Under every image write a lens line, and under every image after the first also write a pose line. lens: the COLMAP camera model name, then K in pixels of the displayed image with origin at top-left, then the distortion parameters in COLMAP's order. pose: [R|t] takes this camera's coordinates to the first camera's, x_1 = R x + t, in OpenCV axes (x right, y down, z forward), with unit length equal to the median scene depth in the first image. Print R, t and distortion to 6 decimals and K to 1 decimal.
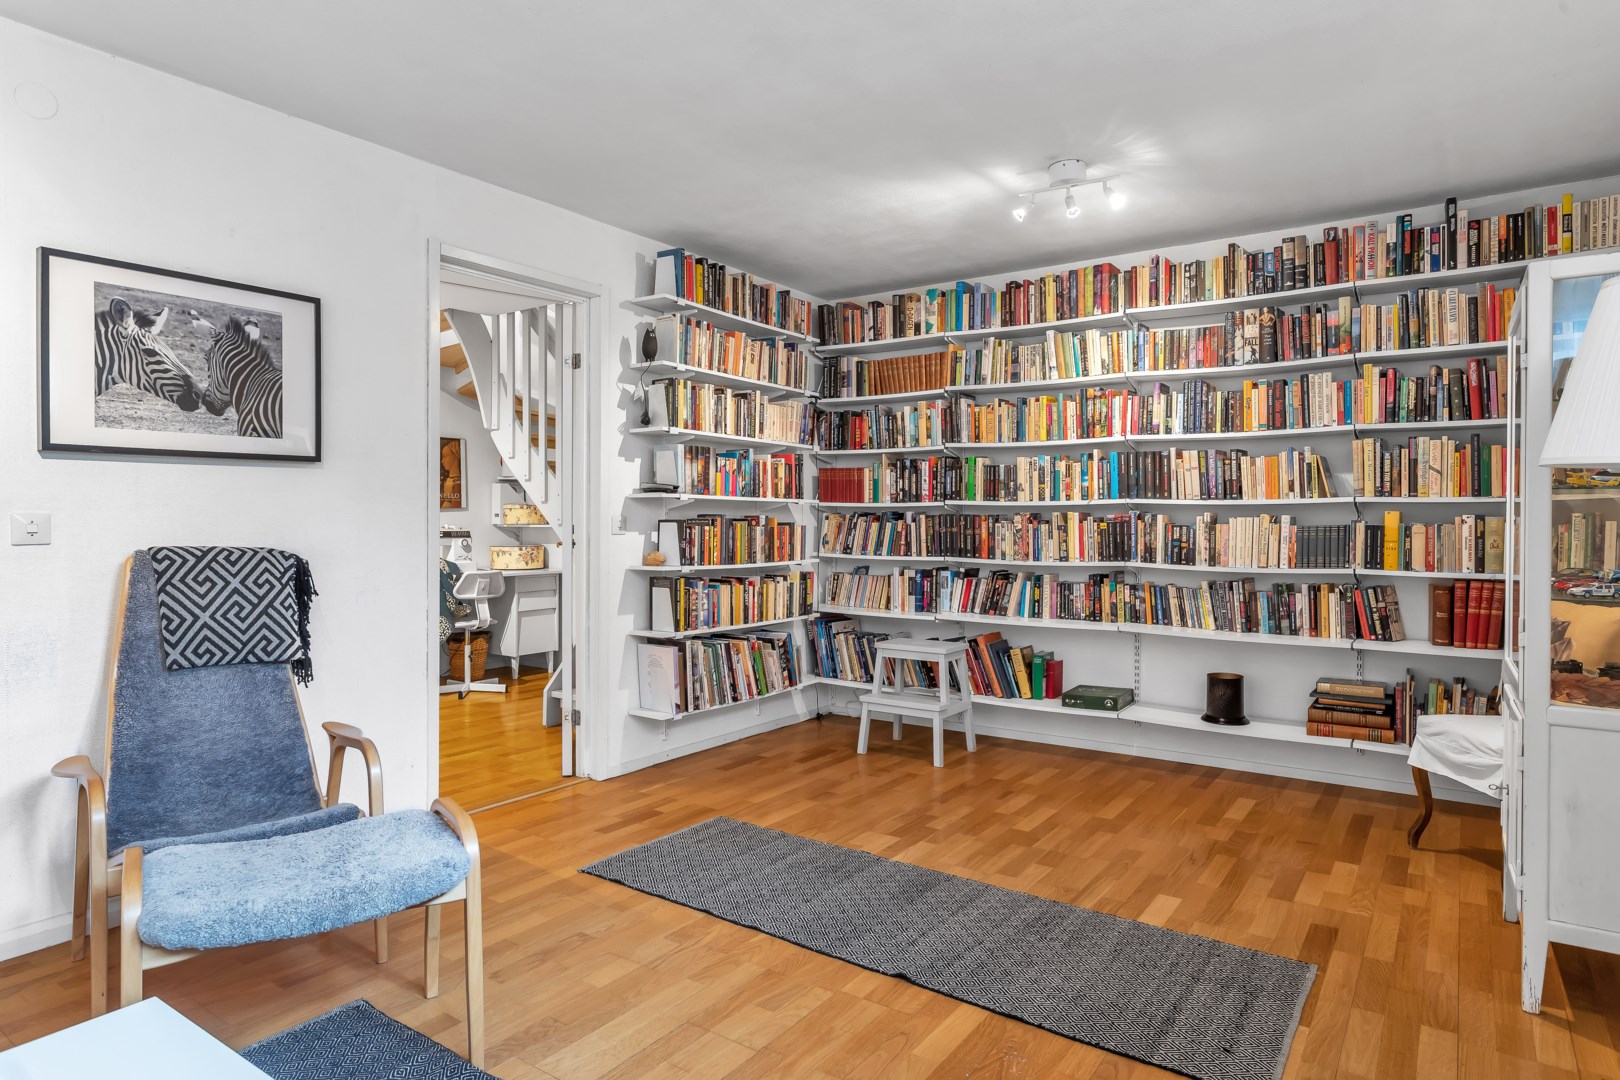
lens RADIAL K [[950.7, 0, 808.8], [0, 950.7, 533.6], [0, 0, 1]] dist [-0.000680, 0.005064]
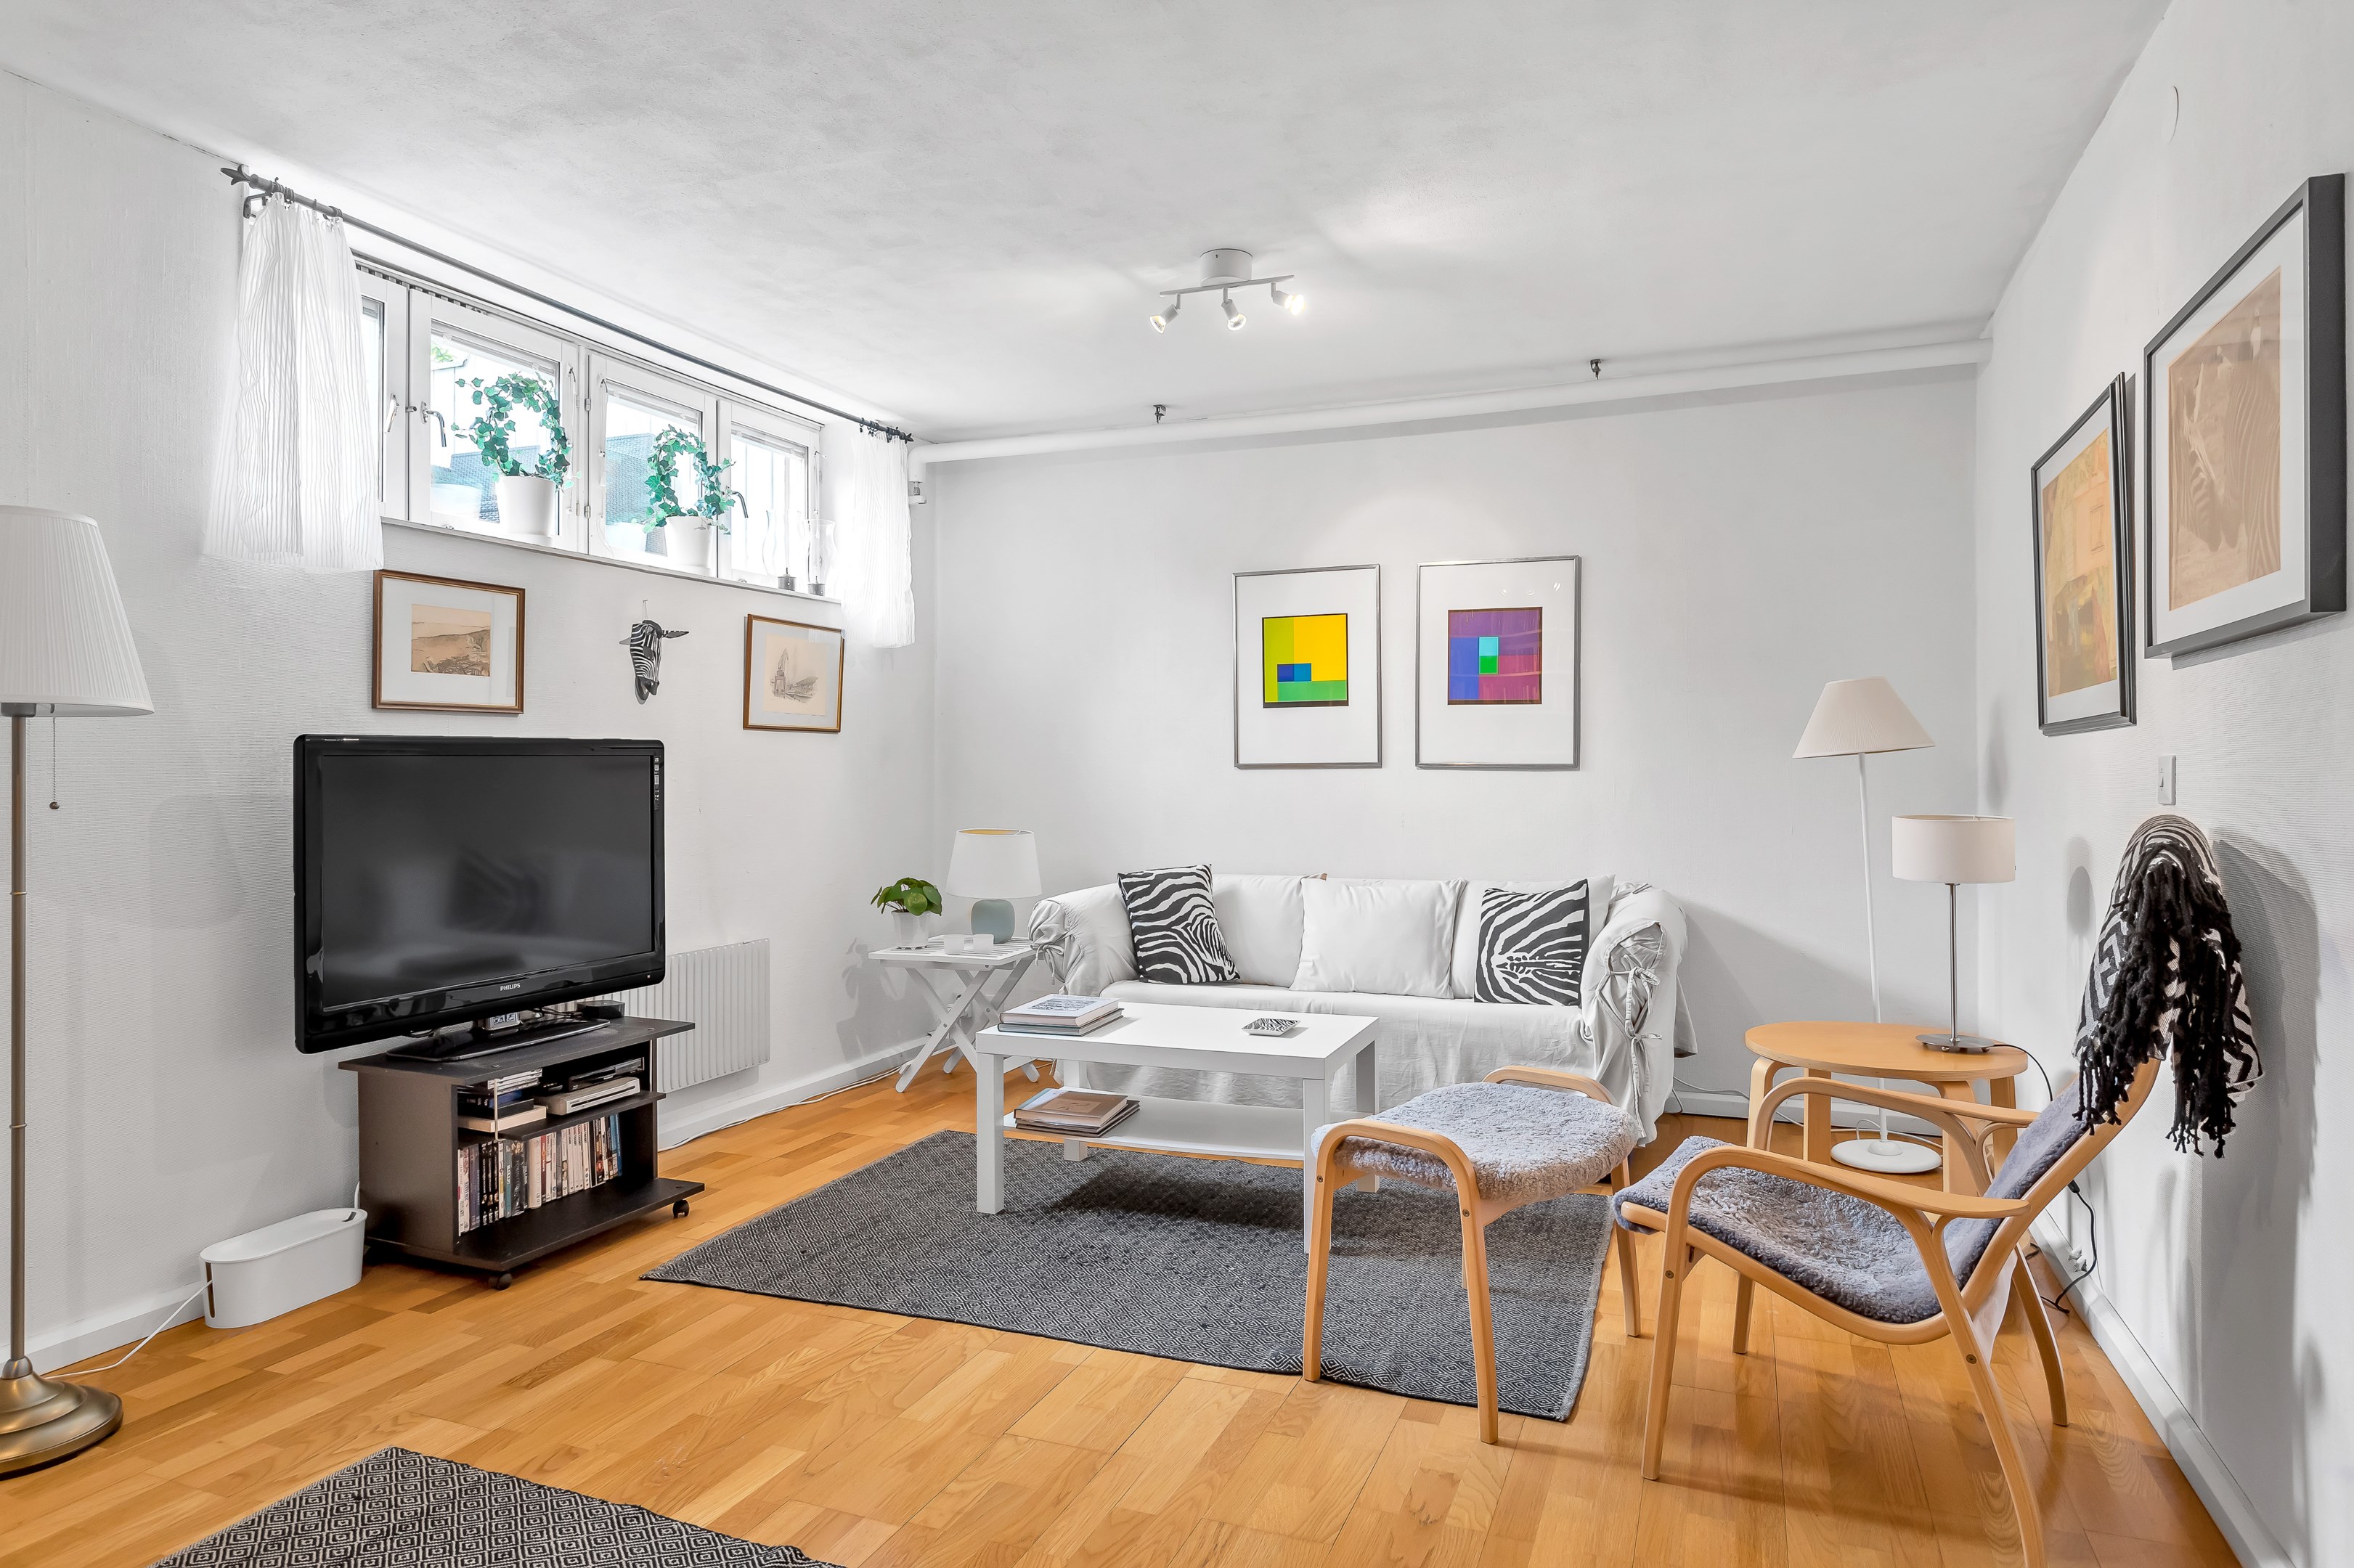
lens RADIAL K [[1381.3, 0, 1188.8], [0, 1381.3, 771.1], [0, 0, 1]] dist [-0.000680, 0.005064]
pose [[-0.971559, 0.002354, -0.236785, 0.062191], [-0.000505, 0.999928, 0.012014, -0.025066], [0.236796, 0.011792, -0.971488, 1.940903]]
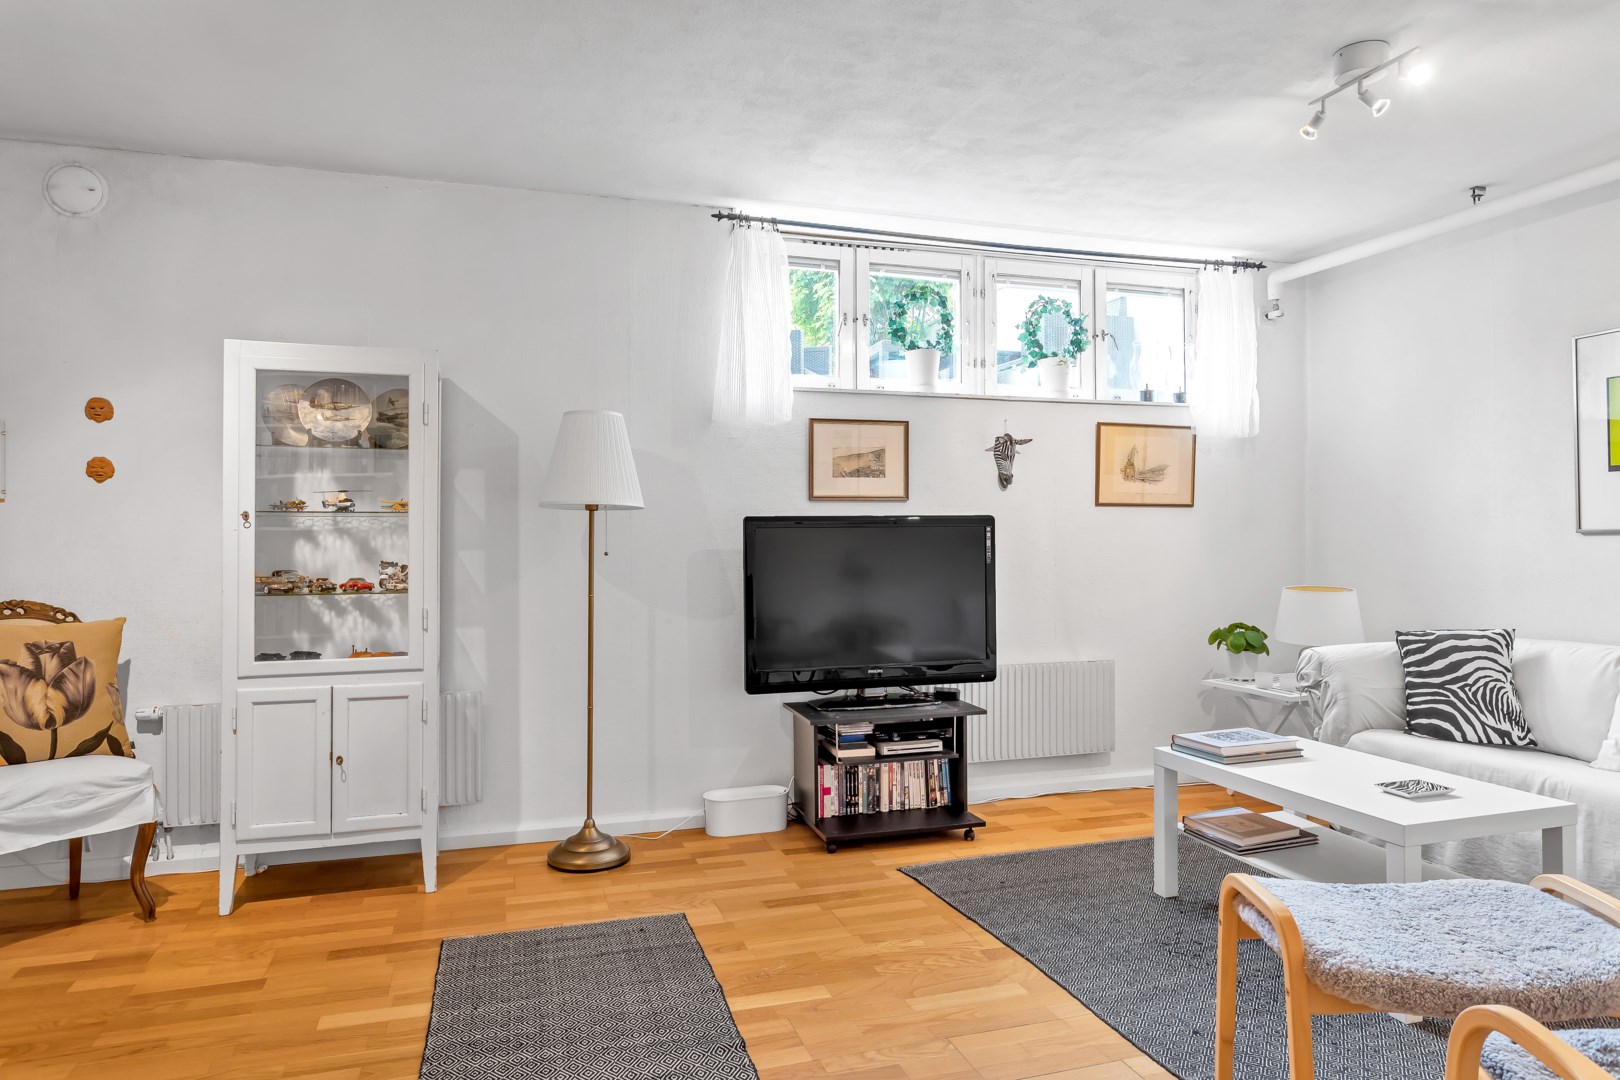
lens RADIAL K [[1003.3, 0, 809.3], [0, 1003.3, 531.1], [0, 0, 1]] dist [-0.008346, 0.006950]
pose [[-0.805501, 0.004716, 0.592576, -0.534790], [0.008599, 0.999956, 0.003731, -0.023902], [-0.592532, 0.008101, -0.805506, 1.783259]]
